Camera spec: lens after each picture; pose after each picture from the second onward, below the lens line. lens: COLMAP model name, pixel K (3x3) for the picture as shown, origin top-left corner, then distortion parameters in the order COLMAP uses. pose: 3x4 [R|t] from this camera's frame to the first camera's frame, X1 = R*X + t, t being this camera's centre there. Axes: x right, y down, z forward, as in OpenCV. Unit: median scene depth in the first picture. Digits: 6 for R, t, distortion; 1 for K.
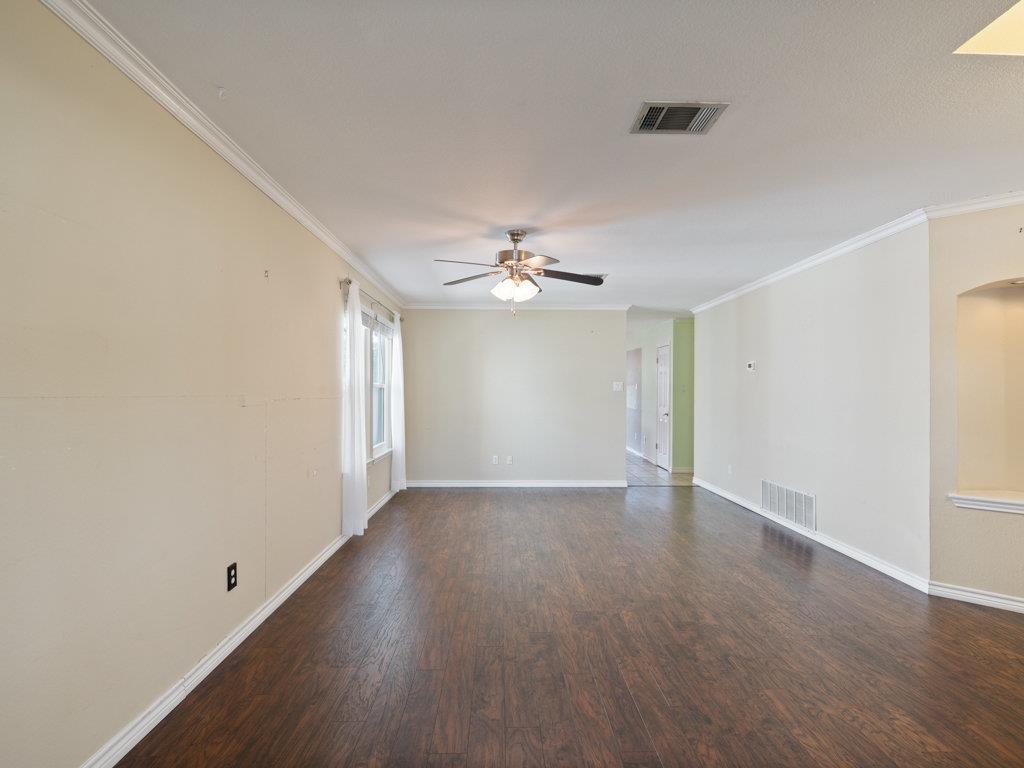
lens RADIAL K [[504.4, 0, 533.7], [0, 504.4, 385.1], [0, 0, 1]] dist [-0.000162, -0.000831]
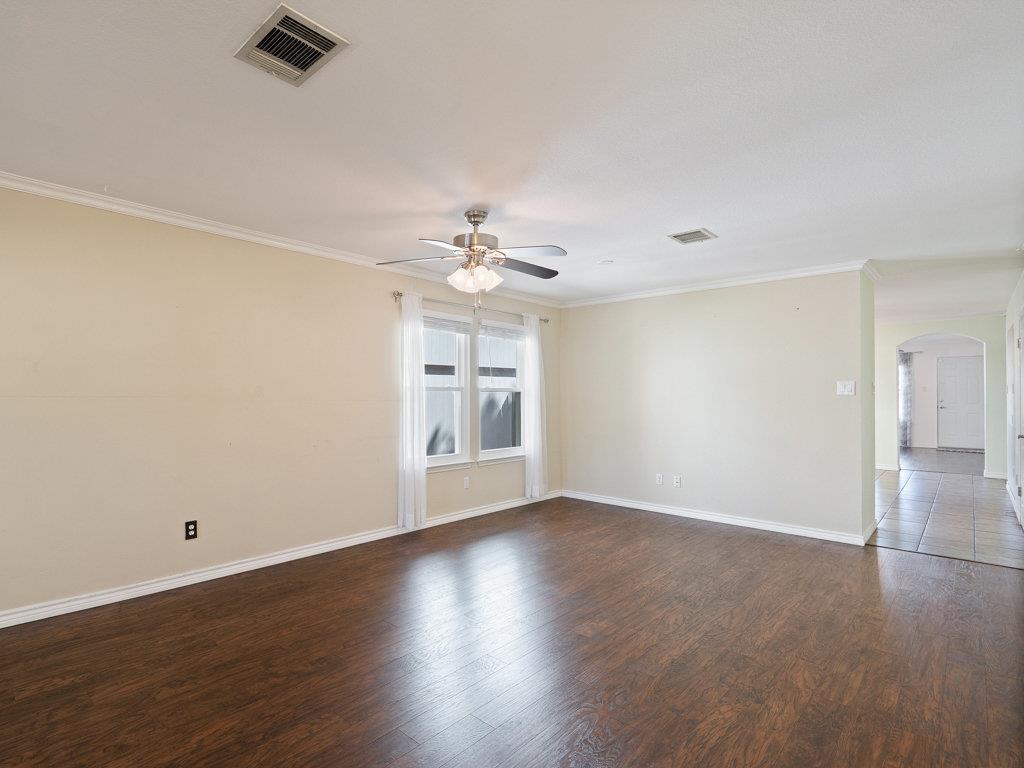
lens RADIAL K [[528.7, 0, 507.0], [0, 528.7, 388.5], [0, 0, 1]] dist [0.007290, -0.010401]
pose [[0.699044, -0.011130, -0.714992, 0.660875], [0.007491, 0.999938, -0.008241, 0.010983], [0.715039, 0.000405, 0.699084, 0.396736]]
